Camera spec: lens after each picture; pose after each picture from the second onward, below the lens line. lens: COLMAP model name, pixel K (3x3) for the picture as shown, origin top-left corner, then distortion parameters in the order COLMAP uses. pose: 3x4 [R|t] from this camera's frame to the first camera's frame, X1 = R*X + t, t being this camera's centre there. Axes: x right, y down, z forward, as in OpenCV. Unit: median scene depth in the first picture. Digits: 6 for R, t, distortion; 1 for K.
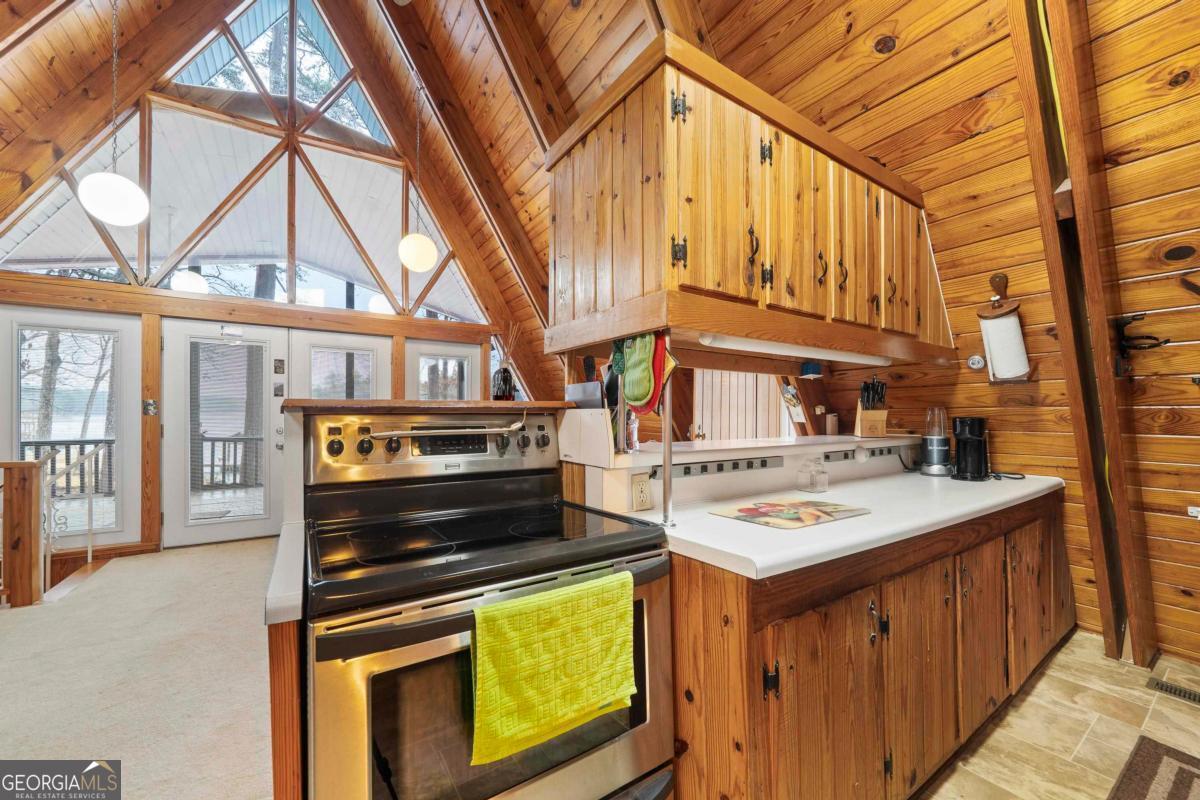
lens RADIAL K [[459.6, 0, 602.5], [0, 459.6, 413.9], [0, 0, 1]] dist [-0.002413, 0.000397]
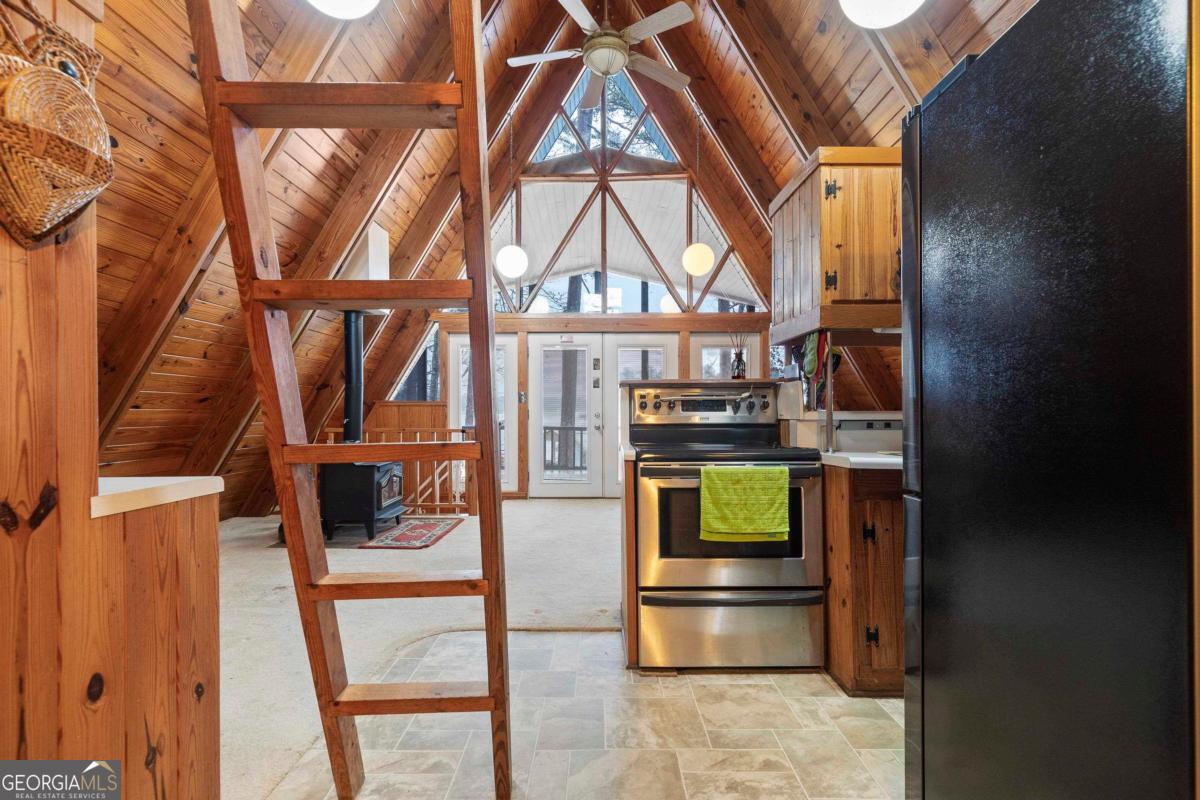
lens RADIAL K [[536.0, 0, 601.4], [0, 536.0, 409.1], [0, 0, 1]] dist [0.000460, -0.000165]
pose [[0.835471, -0.003491, -0.549523, 0.179802], [0.003602, 0.999993, -0.000877, 0.033611], [0.549522, -0.001247, 0.835478, -0.346440]]
